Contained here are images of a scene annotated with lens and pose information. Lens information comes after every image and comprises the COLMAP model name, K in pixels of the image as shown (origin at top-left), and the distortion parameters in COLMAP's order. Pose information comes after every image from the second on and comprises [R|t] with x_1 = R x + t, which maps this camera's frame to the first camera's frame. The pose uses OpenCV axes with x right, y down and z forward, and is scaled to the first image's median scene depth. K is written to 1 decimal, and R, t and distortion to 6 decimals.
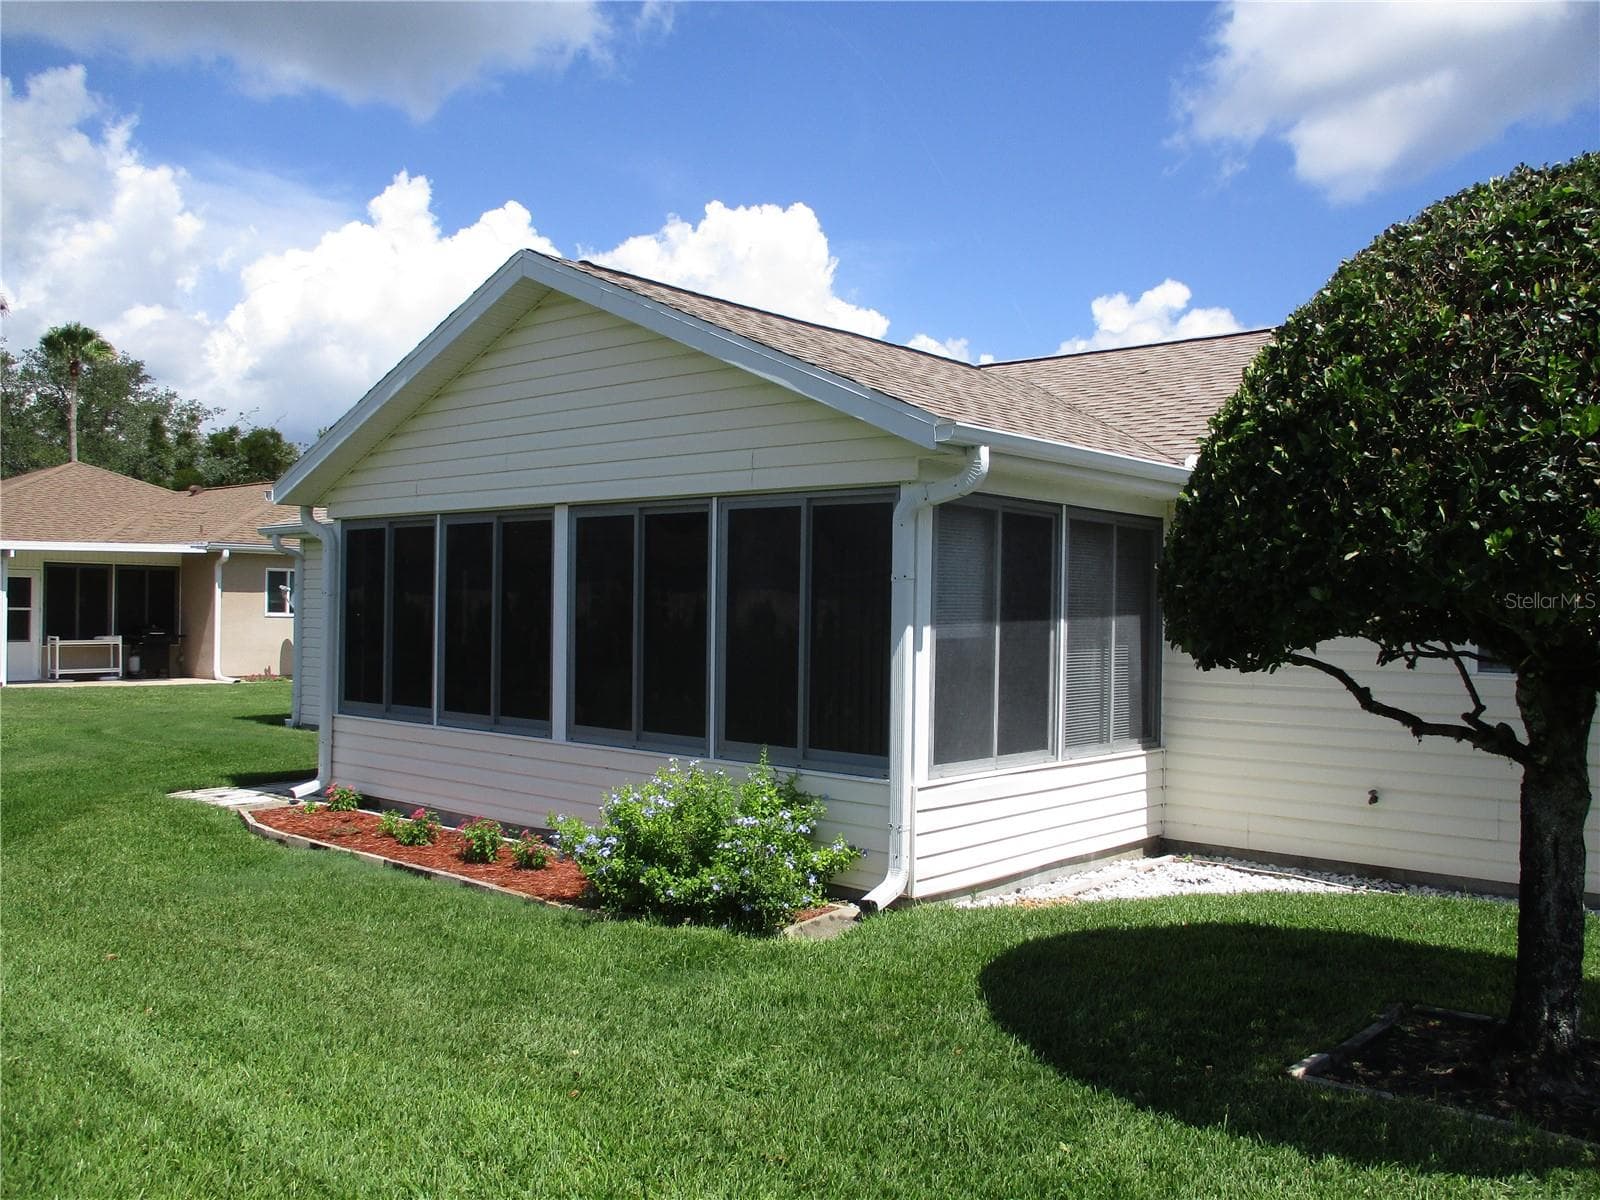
lens RADIAL K [[1309.0, 0, 791.3], [0, 1309.0, 605.6], [0, 0, 1]] dist [-0.021070, -0.008891]
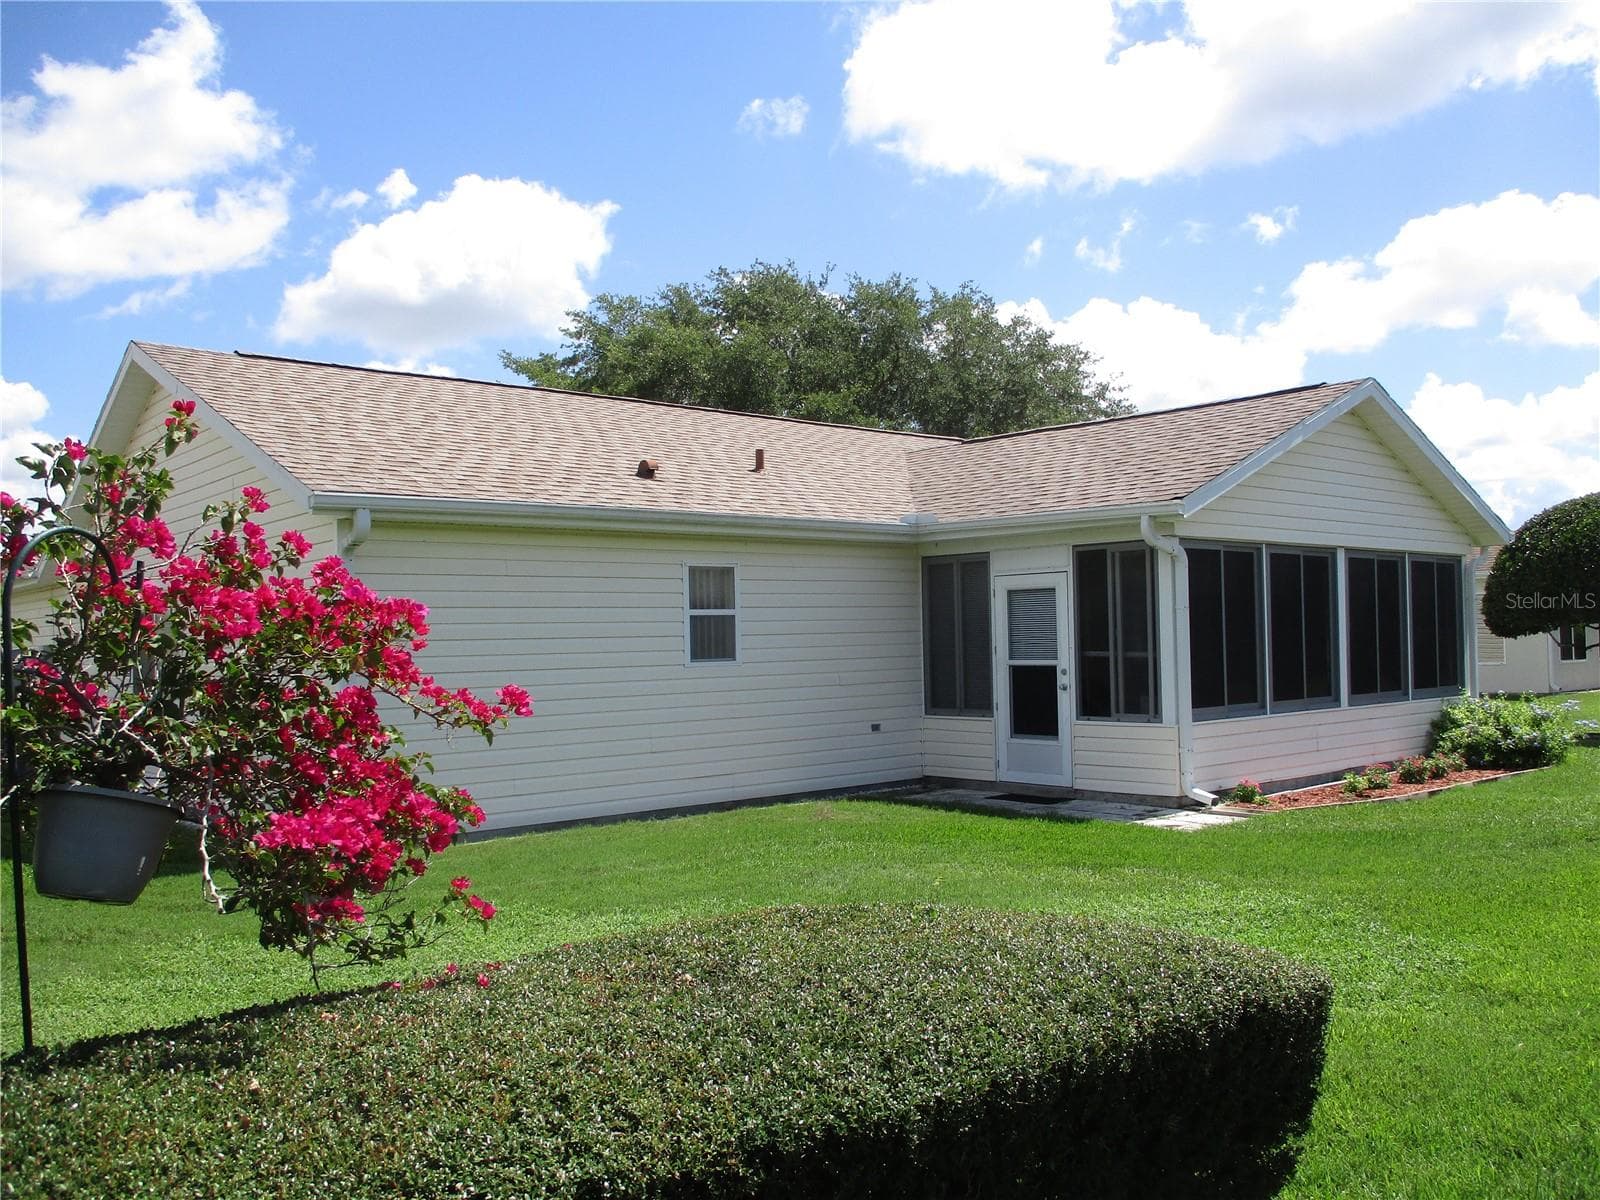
lens RADIAL K [[1309.0, 0, 791.3], [0, 1309.0, 605.6], [0, 0, 1]] dist [-0.021070, -0.008891]
pose [[0.165086, -0.000452, 0.986279, -1.673607], [0.013915, 0.999901, -0.001871, -0.016771], [-0.986181, 0.014033, 0.165076, 1.325216]]
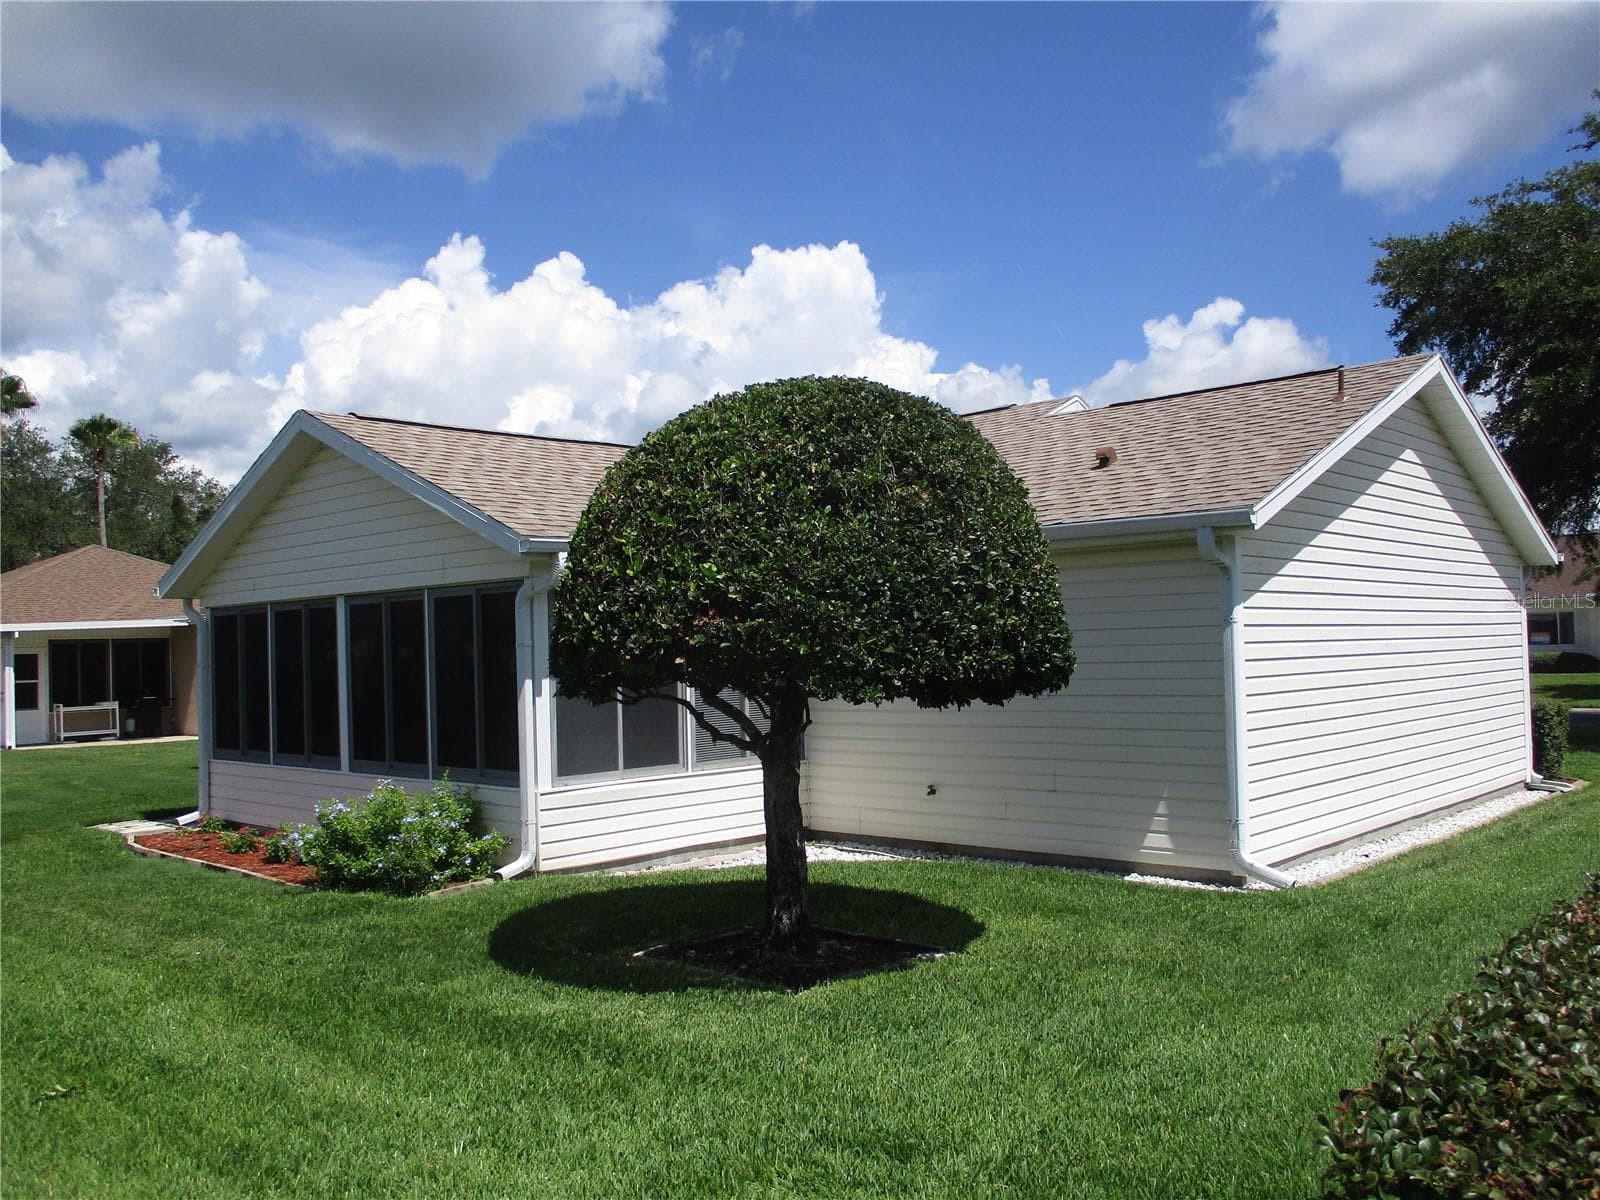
lens RADIAL K [[1309.0, 0, 791.3], [0, 1309.0, 605.6], [0, 0, 1]] dist [-0.021070, -0.008891]
pose [[0.998077, -0.044988, -0.042650, 0.330890], [0.043862, 0.998673, -0.026986, -0.009905], [0.043807, 0.025063, 0.998726, -0.305538]]
